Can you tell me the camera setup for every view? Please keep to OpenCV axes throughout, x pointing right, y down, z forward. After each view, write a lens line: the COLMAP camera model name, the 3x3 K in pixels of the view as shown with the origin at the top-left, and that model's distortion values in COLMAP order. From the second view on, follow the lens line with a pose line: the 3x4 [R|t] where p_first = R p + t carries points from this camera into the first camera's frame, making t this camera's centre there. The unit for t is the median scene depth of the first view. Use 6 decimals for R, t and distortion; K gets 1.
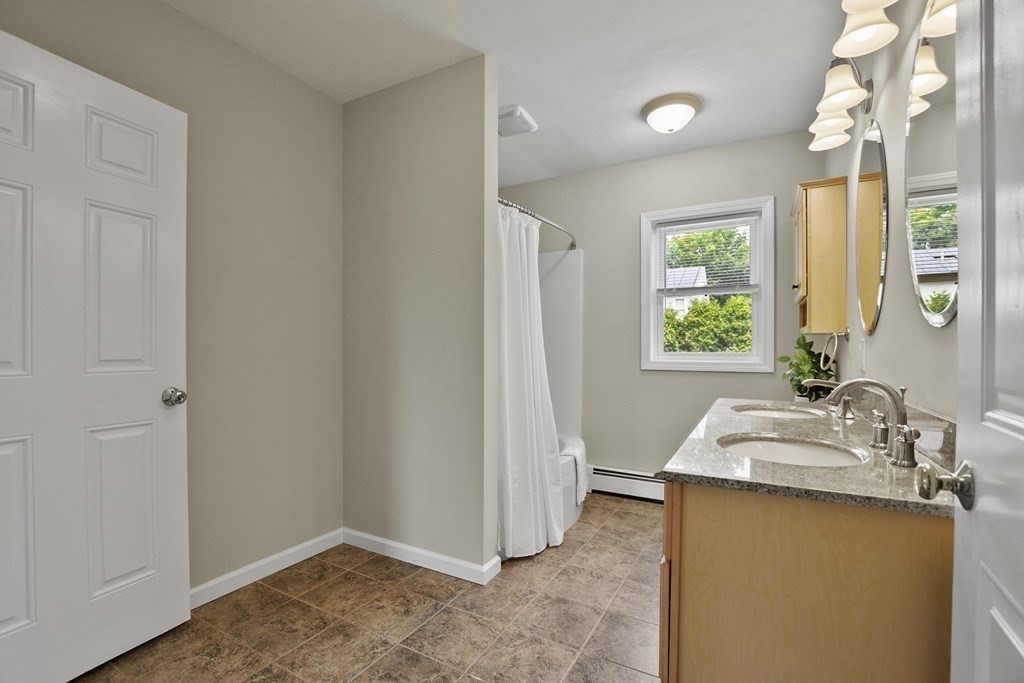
lens RADIAL K [[455.4, 0, 508.4], [0, 455.4, 346.6], [0, 0, 1]] dist [-0.028475, 0.002705]
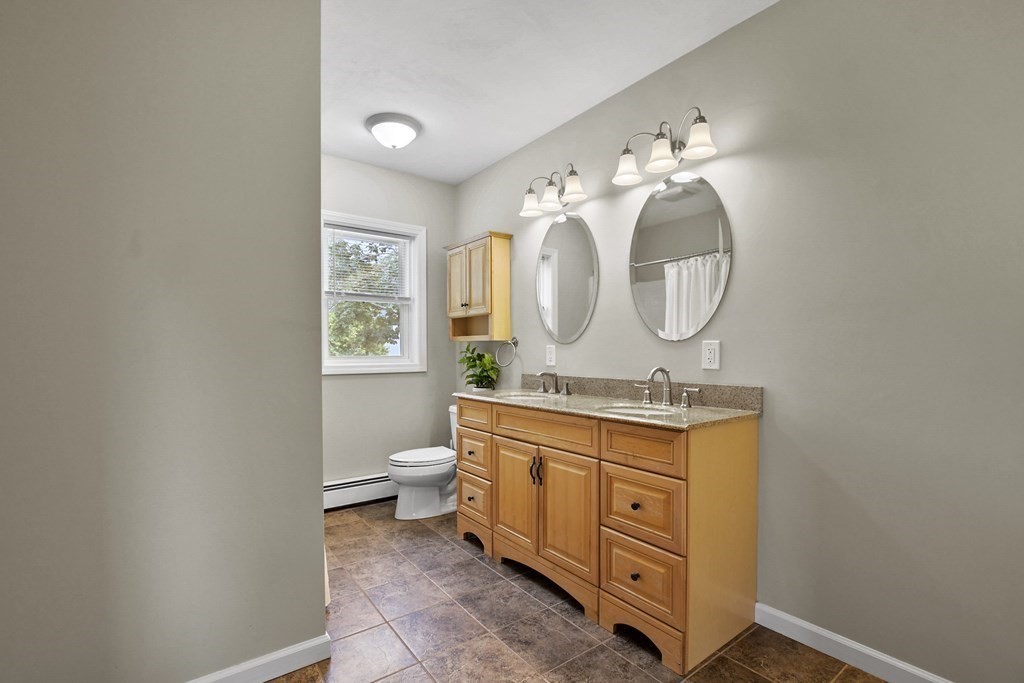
lens RADIAL K [[455.4, 0, 508.0], [0, 455.4, 346.6], [0, 0, 1]] dist [-0.028475, 0.002705]
pose [[0.410109, 0.009996, 0.911982, -0.494311], [-0.001121, 0.999945, -0.010456, 0.002970], [-0.912036, 0.003266, 0.410098, 0.314624]]
